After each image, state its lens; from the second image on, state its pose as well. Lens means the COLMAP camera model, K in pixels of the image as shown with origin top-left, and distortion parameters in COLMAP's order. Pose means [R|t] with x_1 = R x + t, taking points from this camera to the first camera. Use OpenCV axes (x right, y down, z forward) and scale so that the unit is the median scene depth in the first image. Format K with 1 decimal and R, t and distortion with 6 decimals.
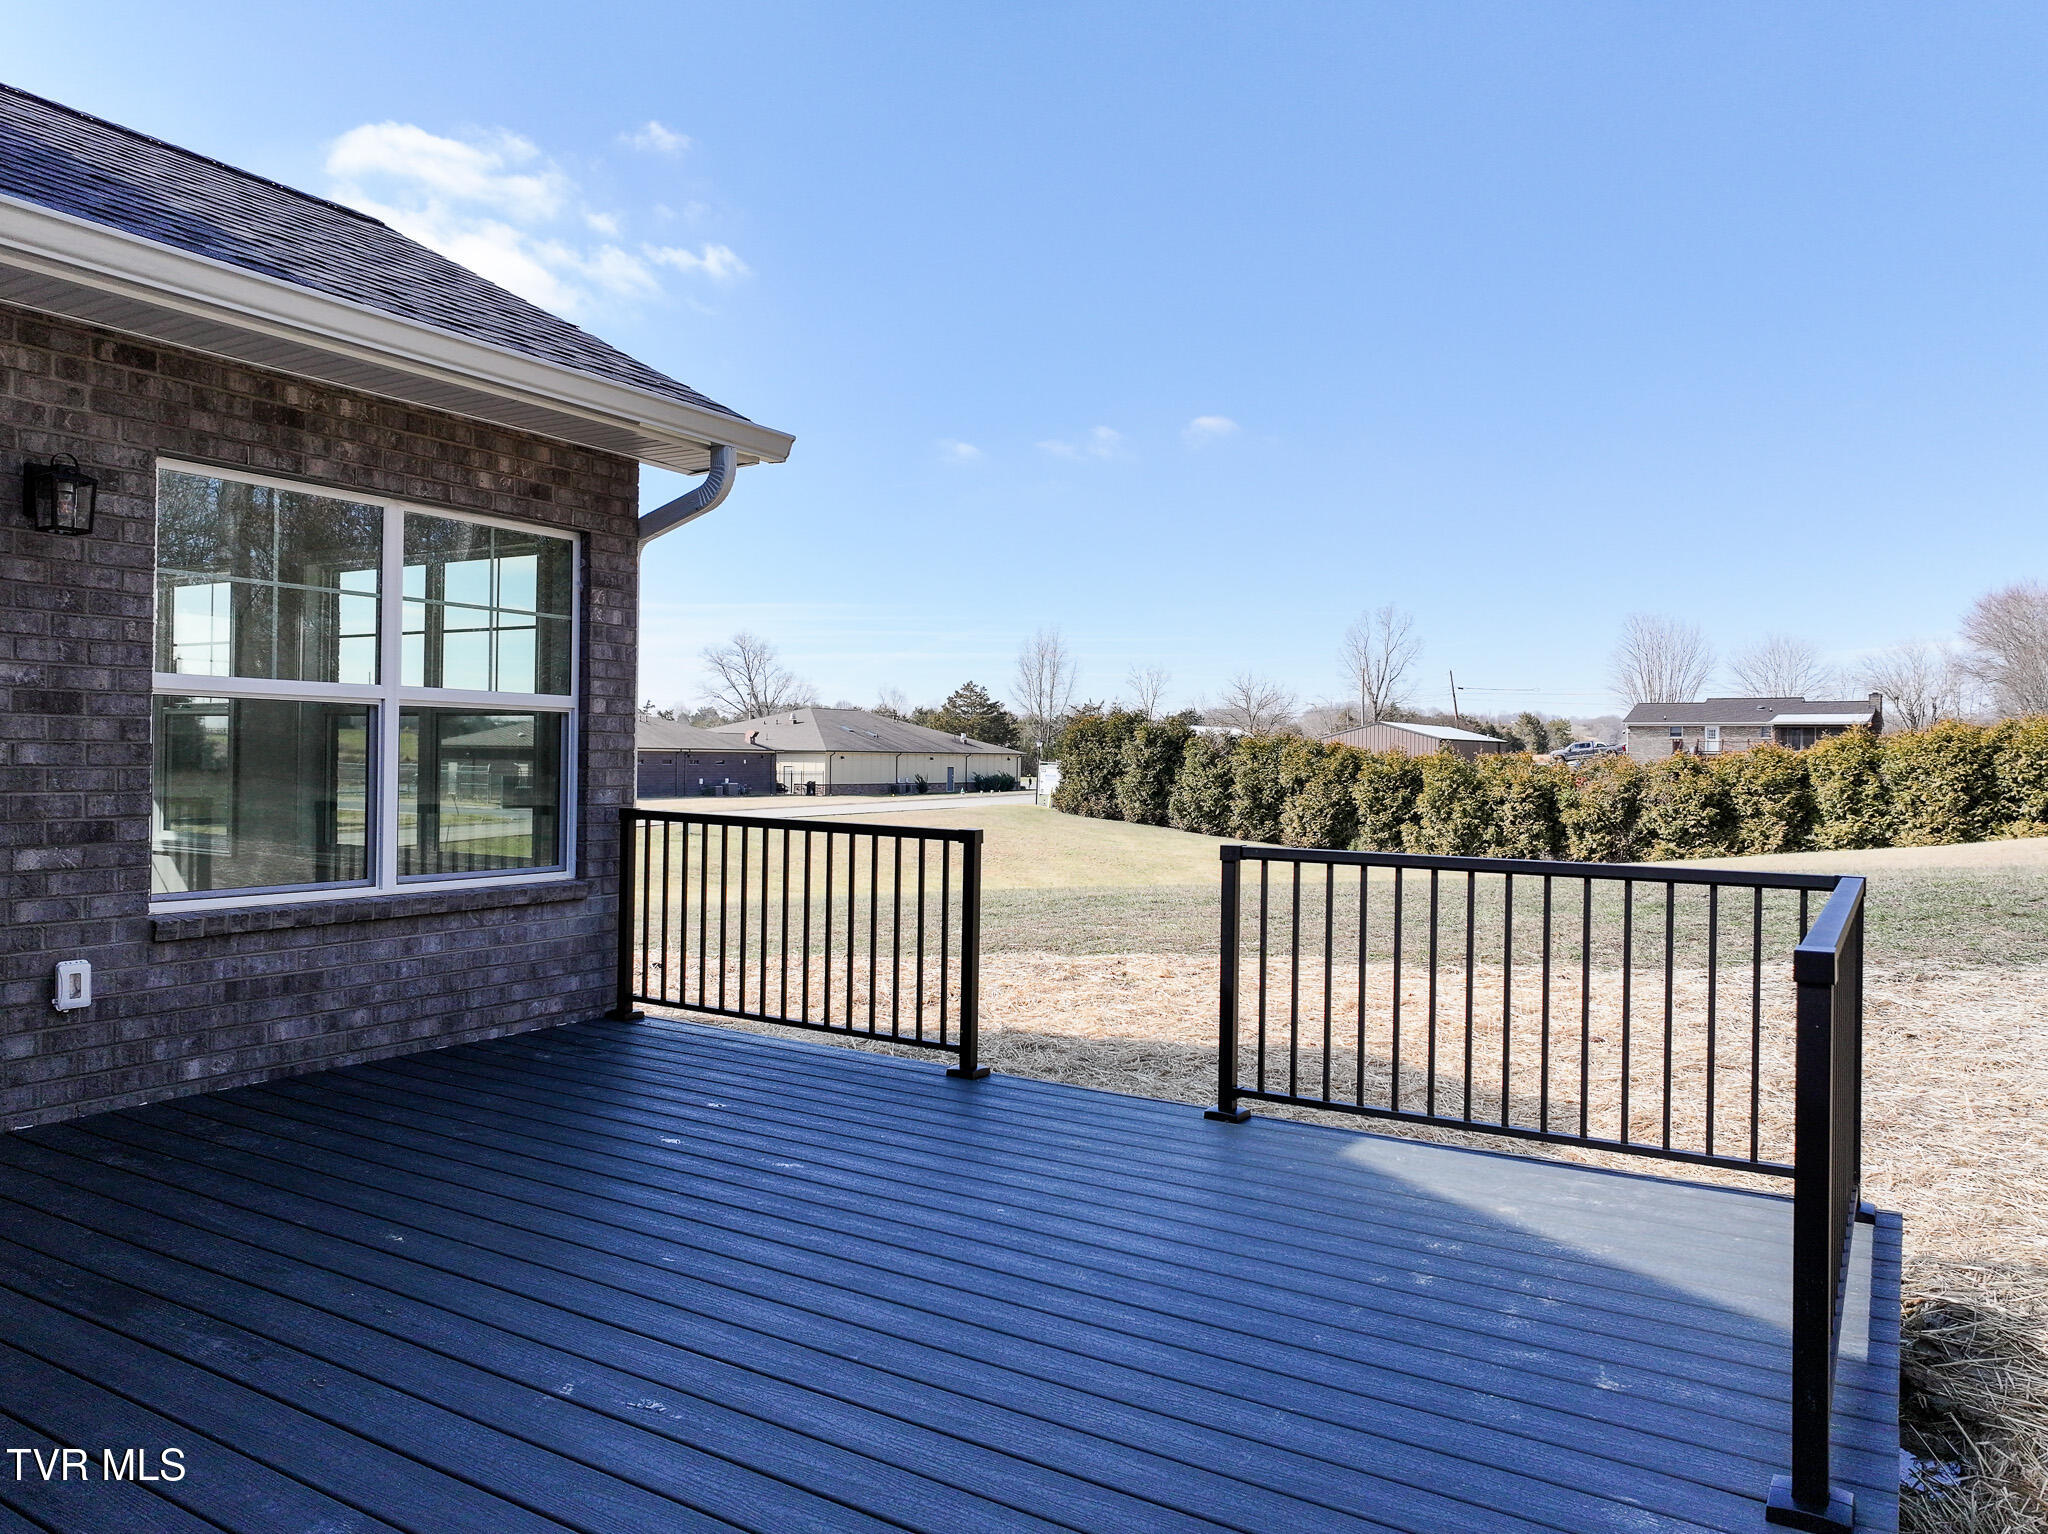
lens RADIAL K [[1439.7, 0, 1033.1], [0, 1439.7, 758.3], [0, 0, 1]] dist [-0.001871, 0.015713]
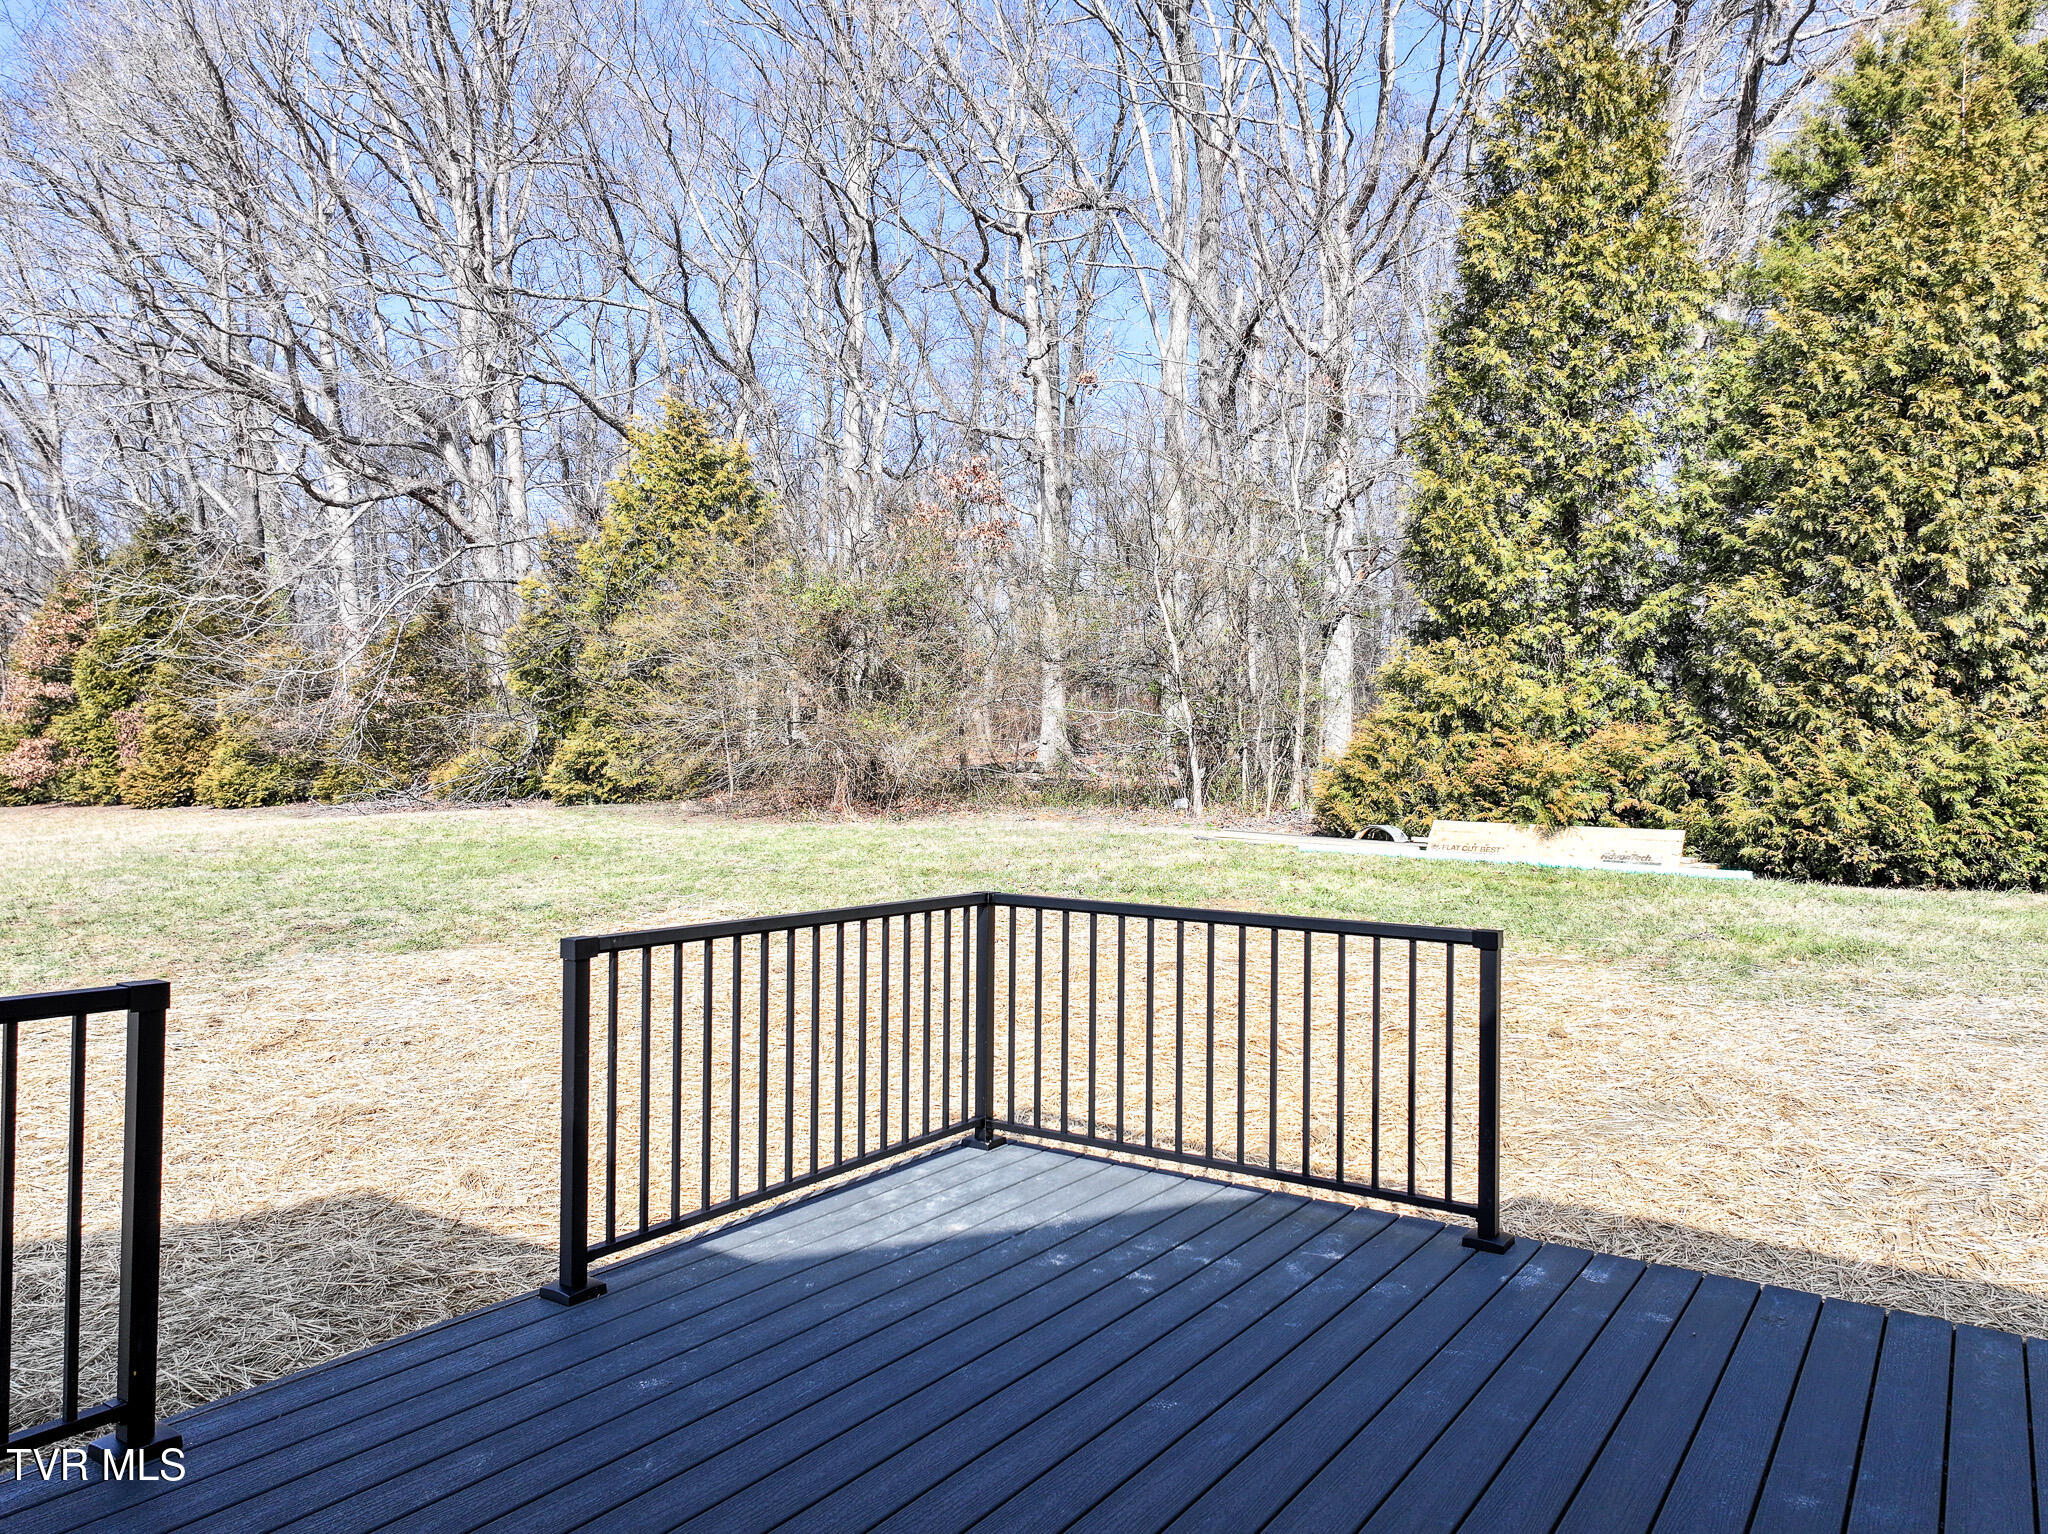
lens RADIAL K [[1439.7, 0, 1040.7], [0, 1439.7, 763.0], [0, 0, 1]] dist [-0.001871, 0.015713]
pose [[0.041203, -0.011945, 0.999079, -0.044094], [-0.011471, 0.999857, 0.012427, -0.003174], [-0.999085, -0.011973, 0.041060, 0.051969]]
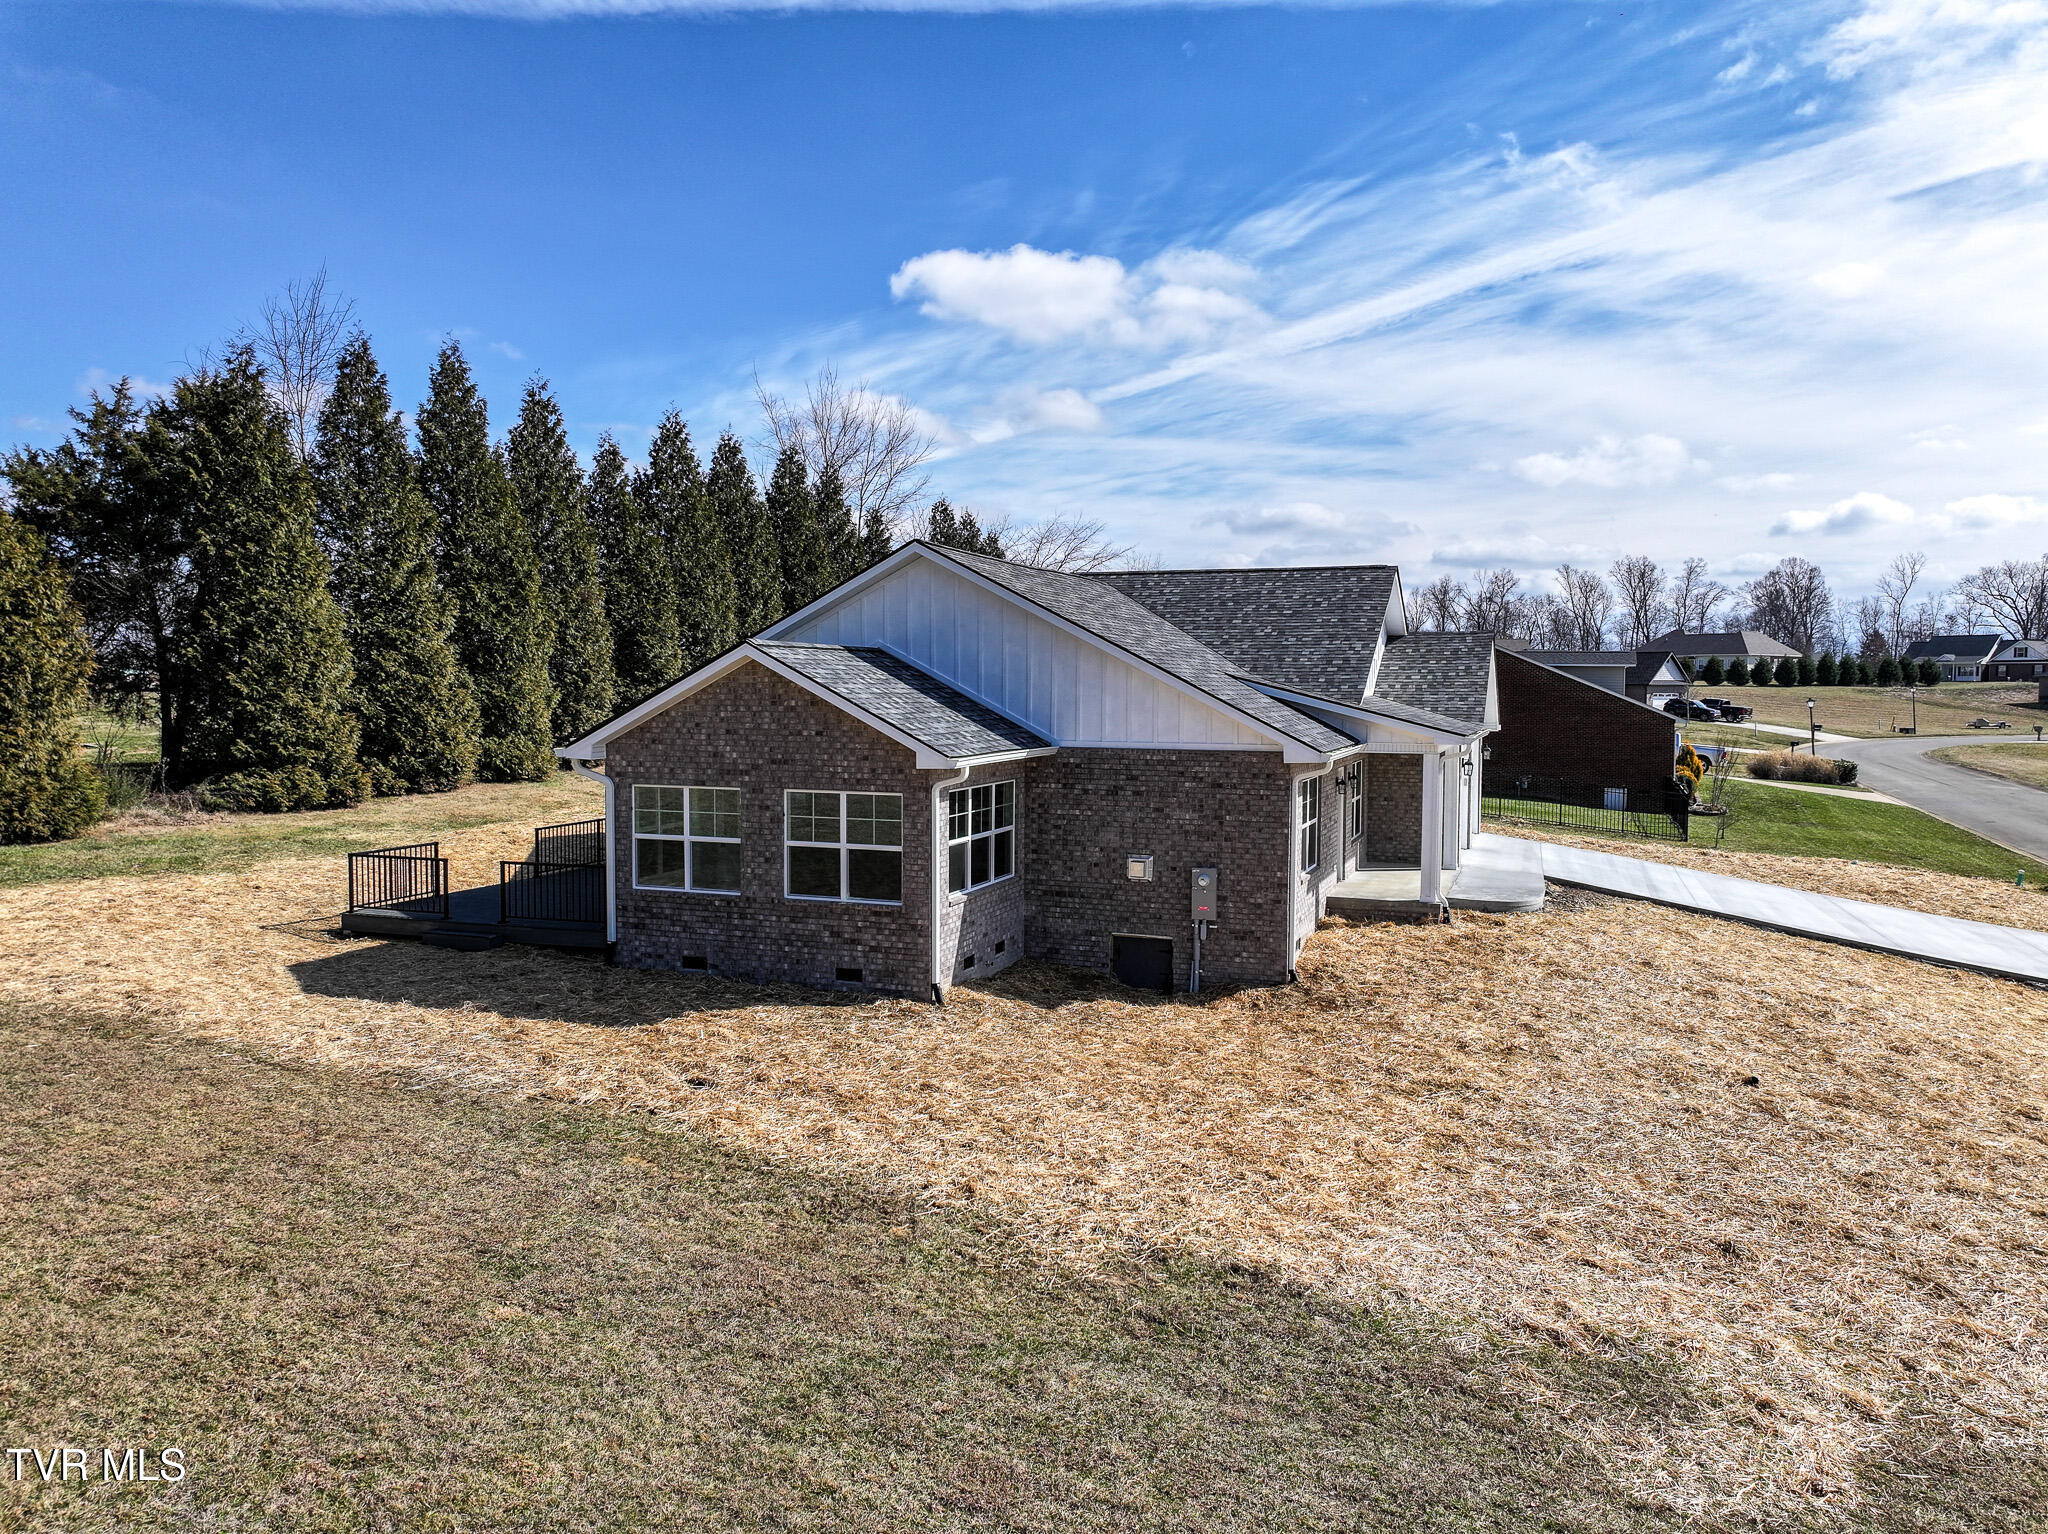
lens RADIAL K [[1439.7, 0, 1036.9], [0, 1439.7, 759.3], [0, 0, 1]] dist [-0.001871, 0.015713]
pose [[-0.979219, -0.009593, -0.202576, -0.054090], [-0.020022, 0.998574, 0.049497, -0.036362], [0.201813, 0.052525, -0.978015, 0.411759]]
